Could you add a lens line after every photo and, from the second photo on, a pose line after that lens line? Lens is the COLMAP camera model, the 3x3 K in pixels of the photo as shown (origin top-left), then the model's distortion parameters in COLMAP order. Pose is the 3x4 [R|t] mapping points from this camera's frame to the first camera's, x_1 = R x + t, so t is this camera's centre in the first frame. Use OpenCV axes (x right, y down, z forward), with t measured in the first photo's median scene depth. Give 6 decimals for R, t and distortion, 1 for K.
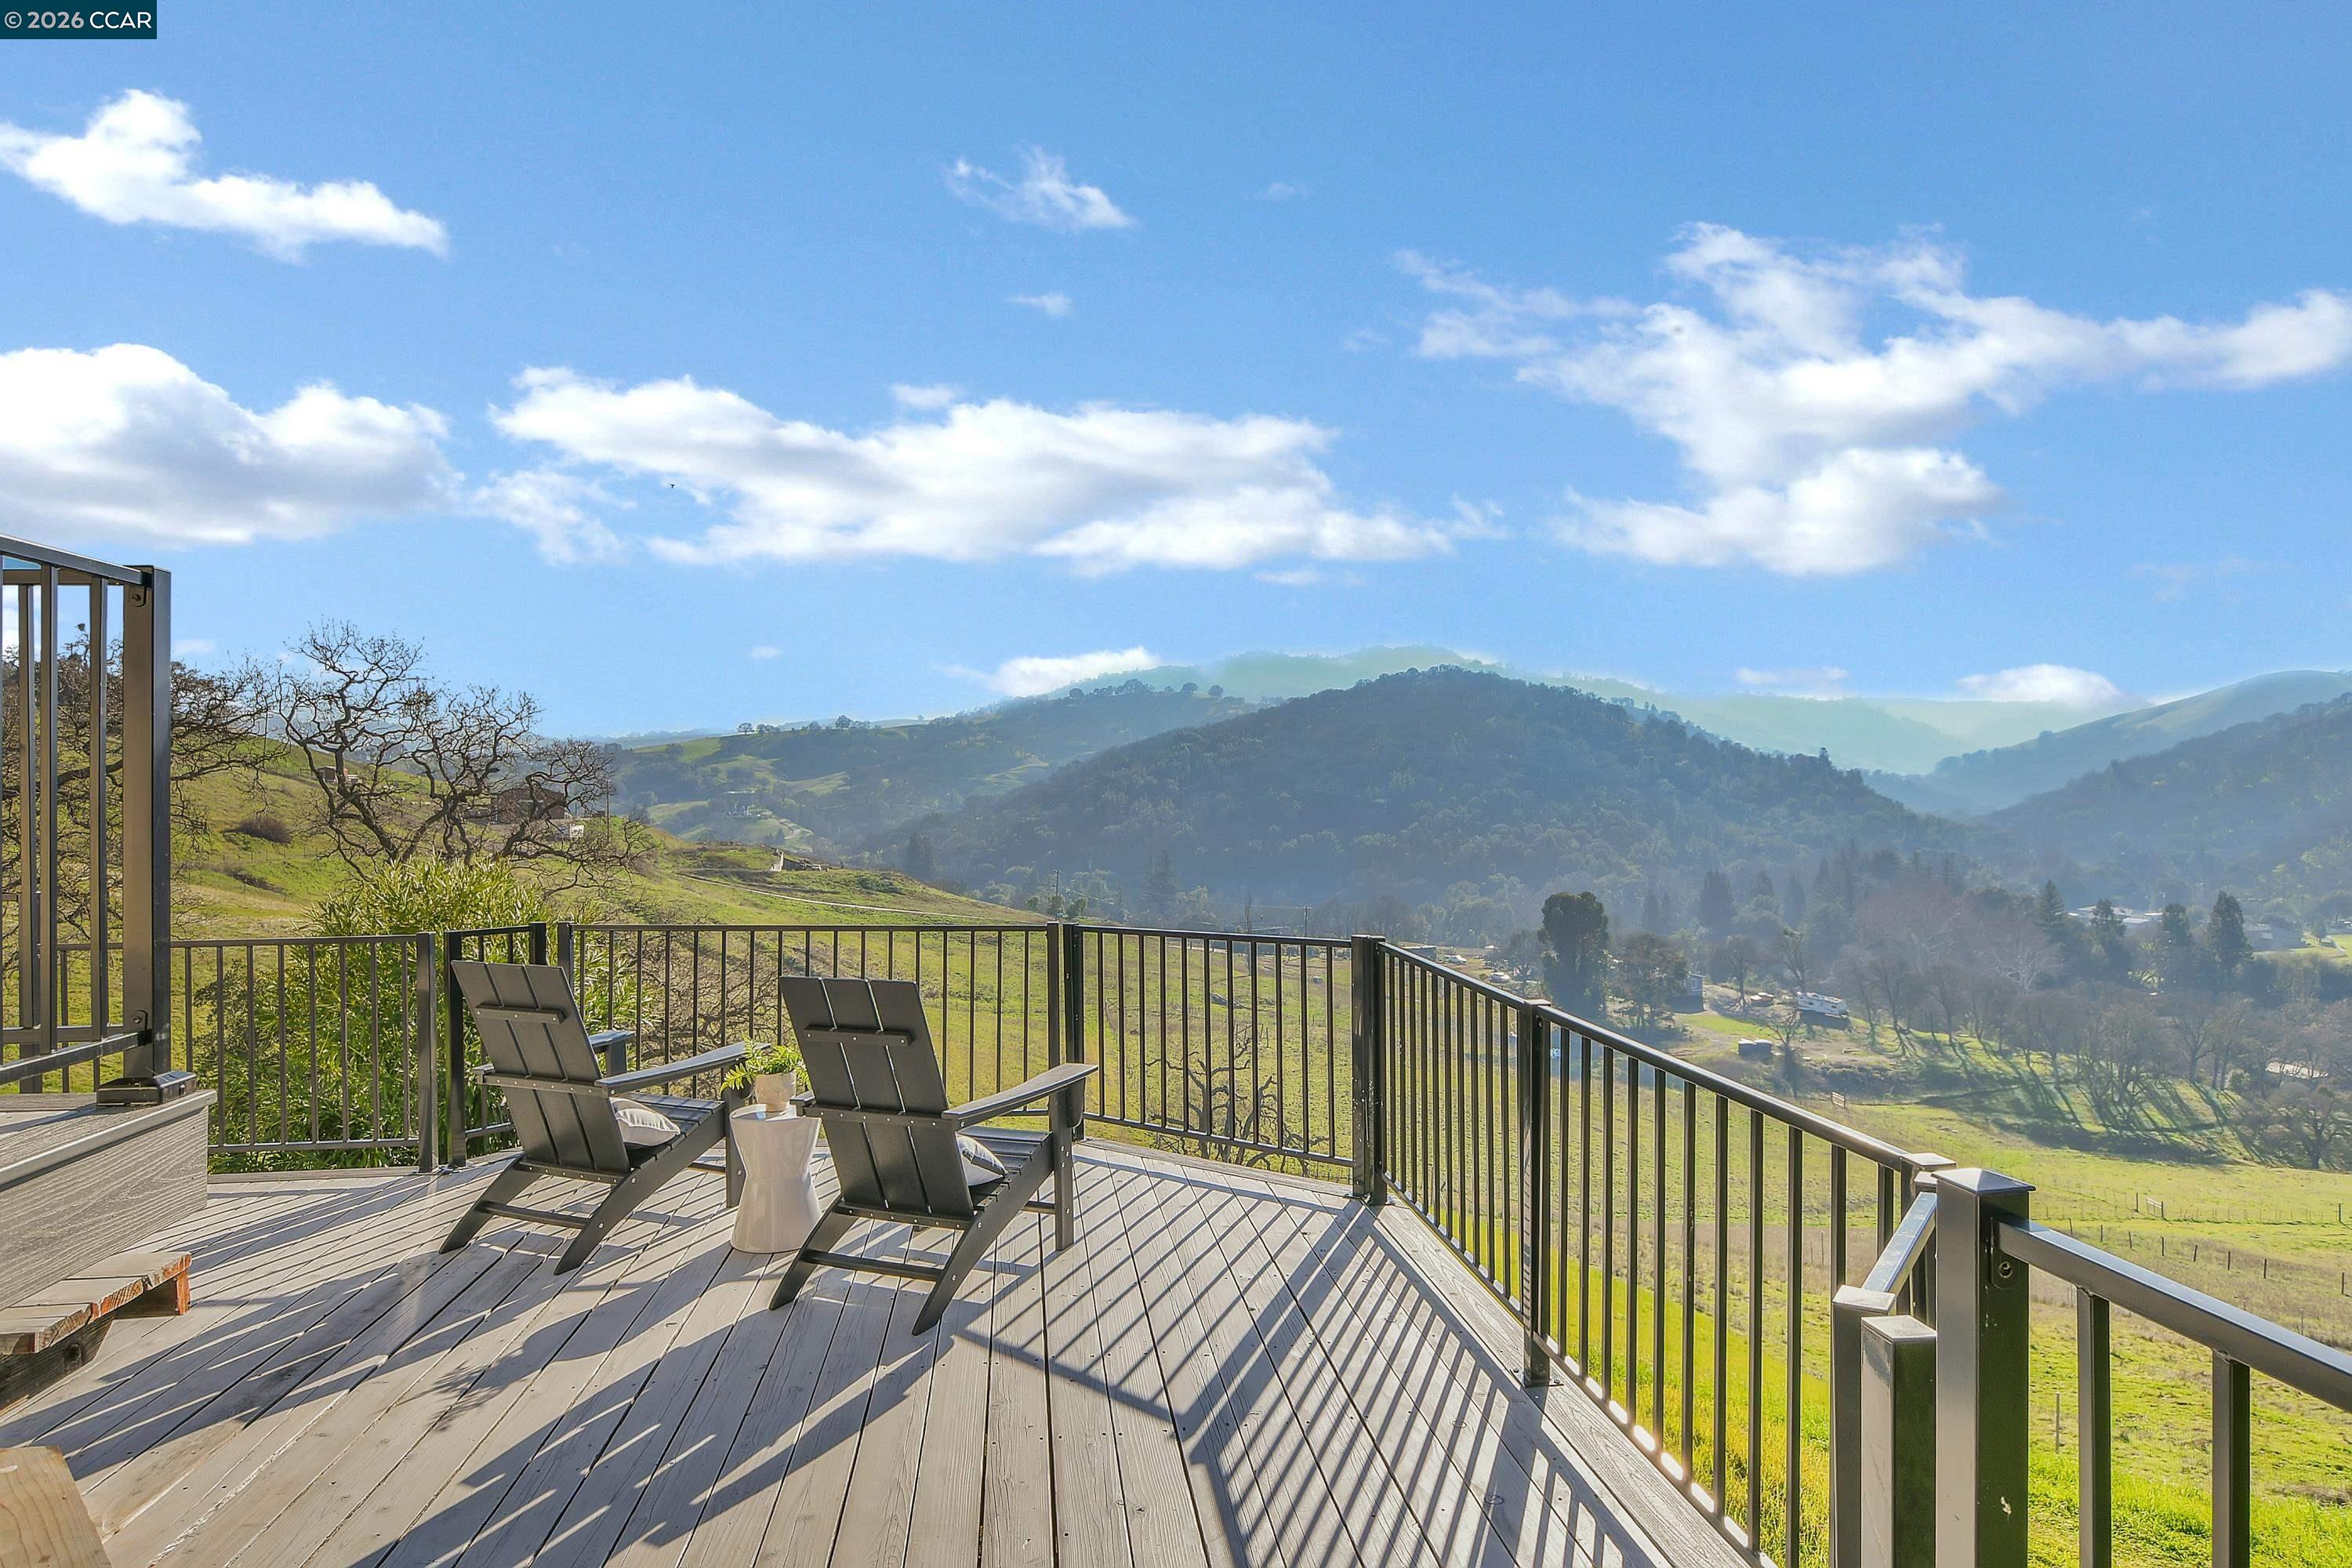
lens RADIAL K [[1317.1, 0, 1177.9], [0, 1317.1, 806.7], [0, 0, 1]] dist [-0.011738, 0.002569]
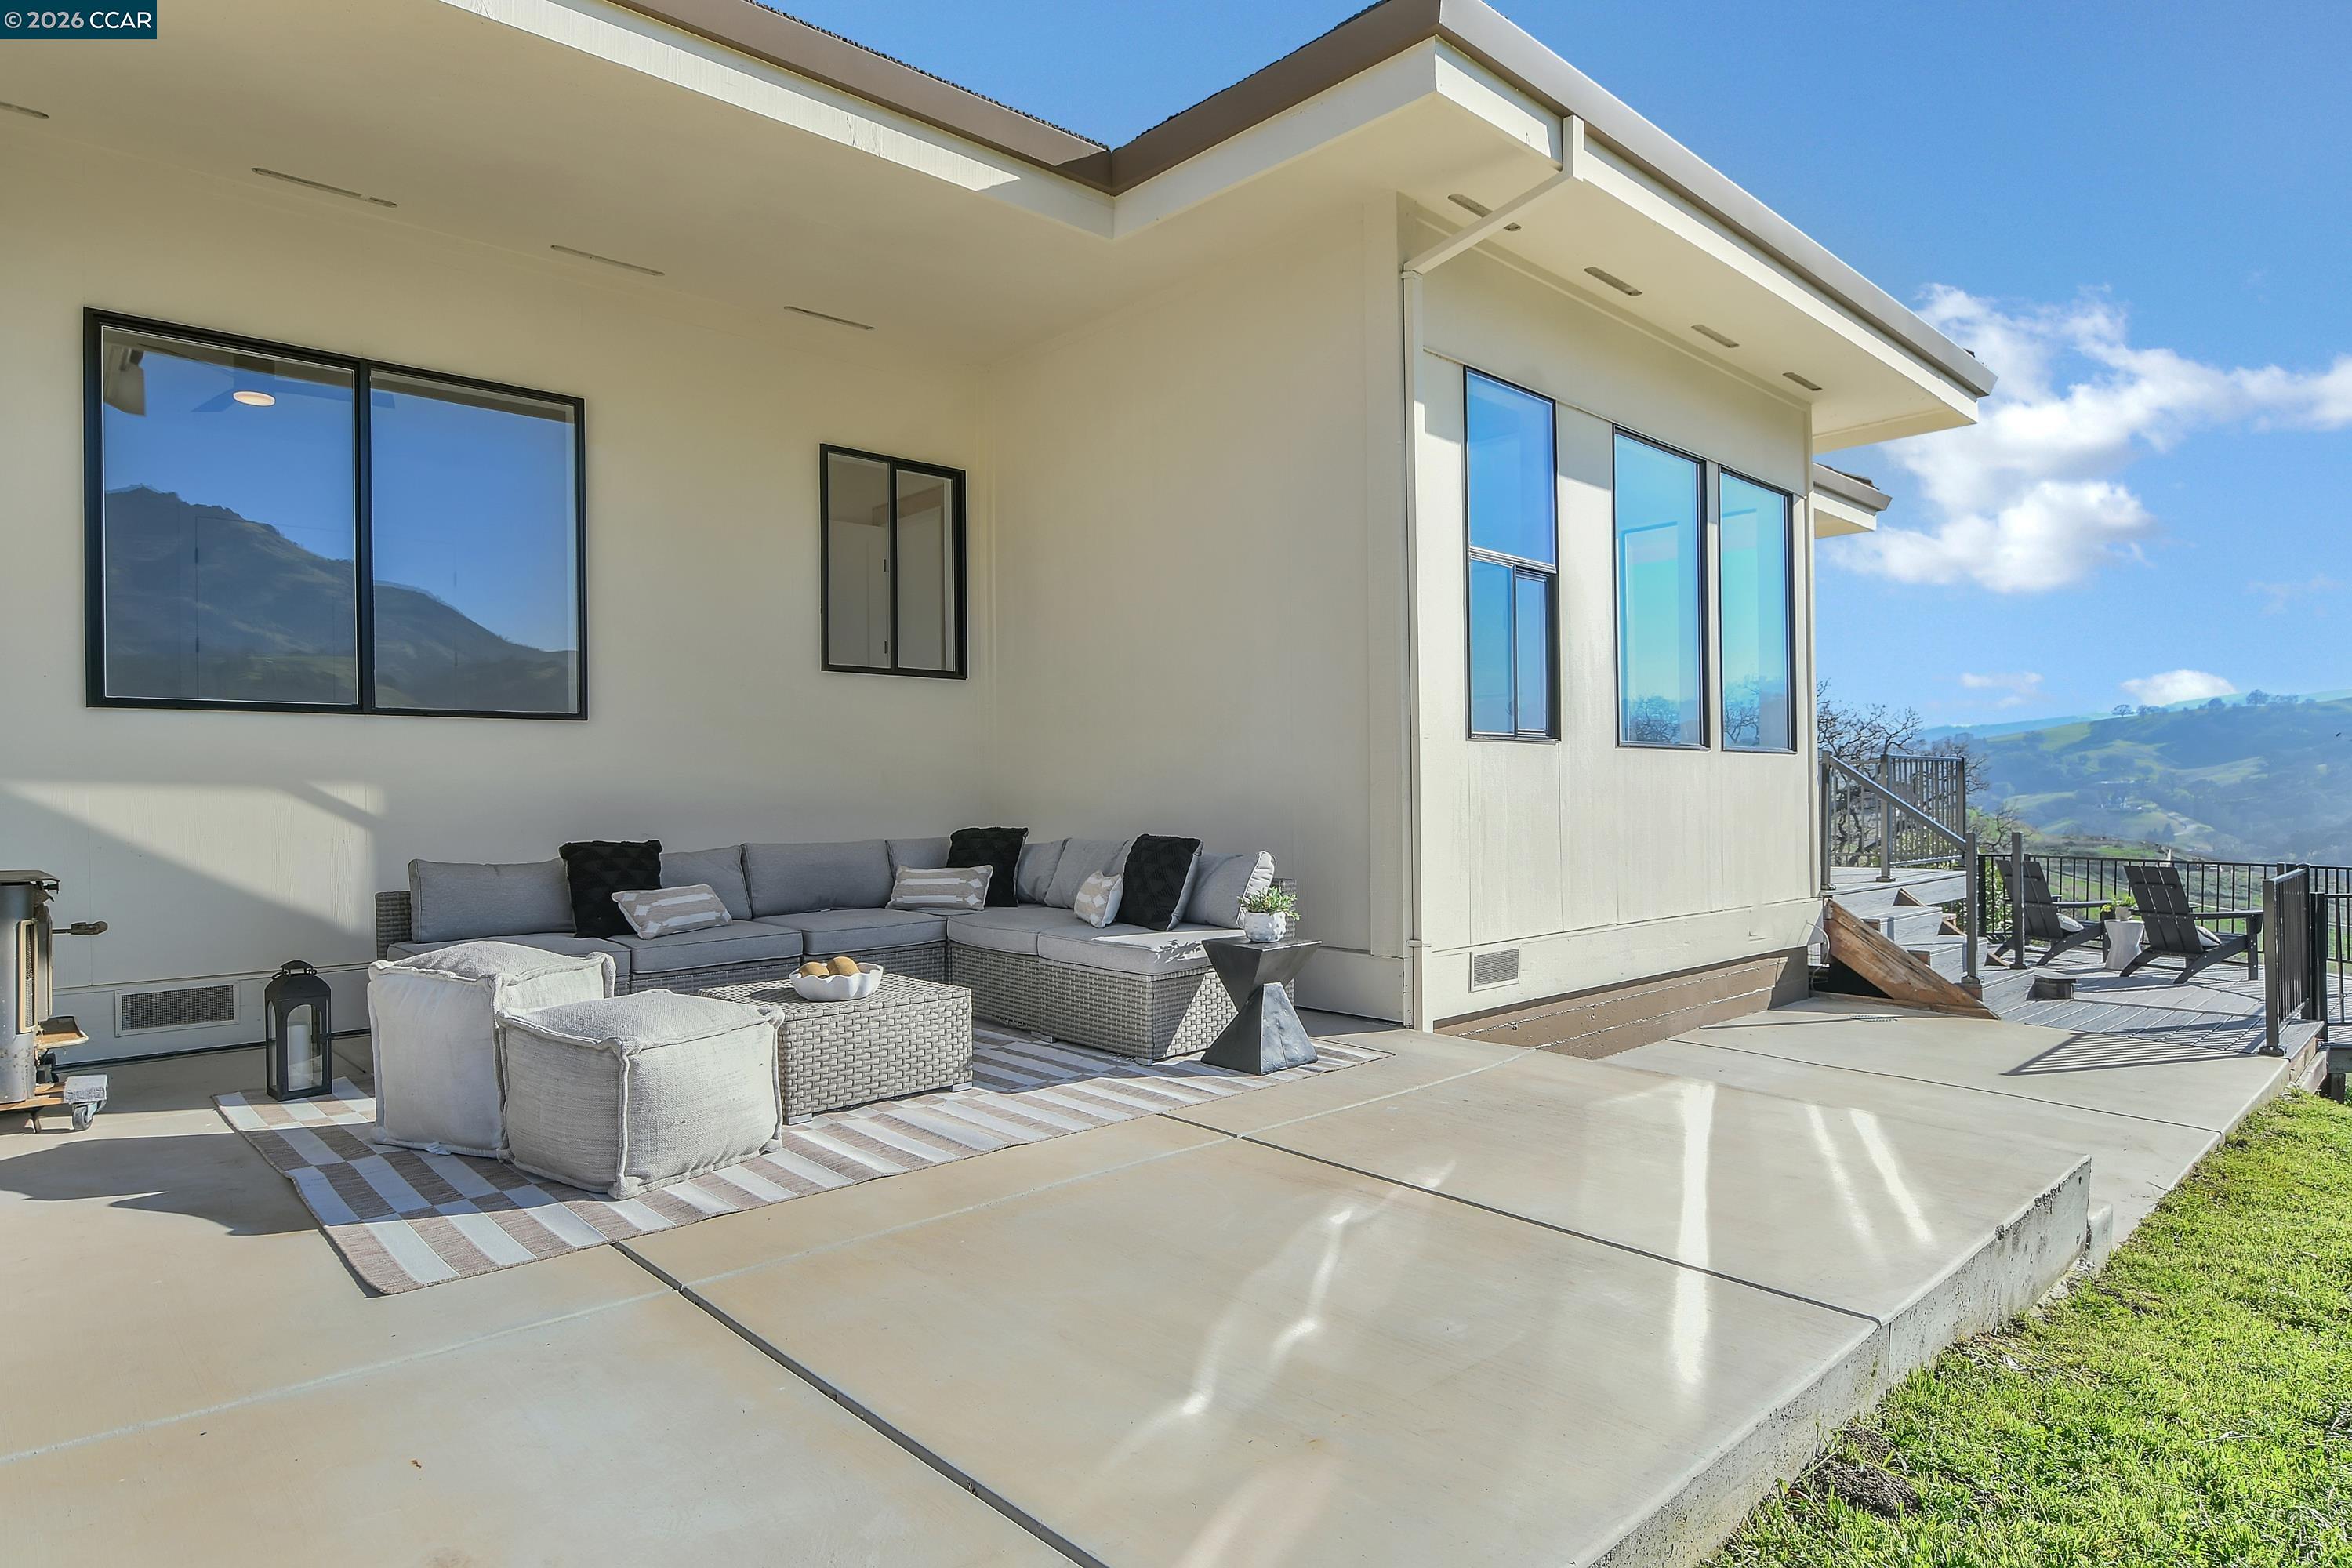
lens RADIAL K [[1317.1, 0, 1177.9], [0, 1317.1, 806.7], [0, 0, 1]] dist [-0.011738, 0.002569]
pose [[0.591853, 0.006903, -0.806017, 0.715097], [0.000329, 0.999961, 0.008805, -0.028939], [0.806046, -0.005477, 0.591827, -2.170290]]
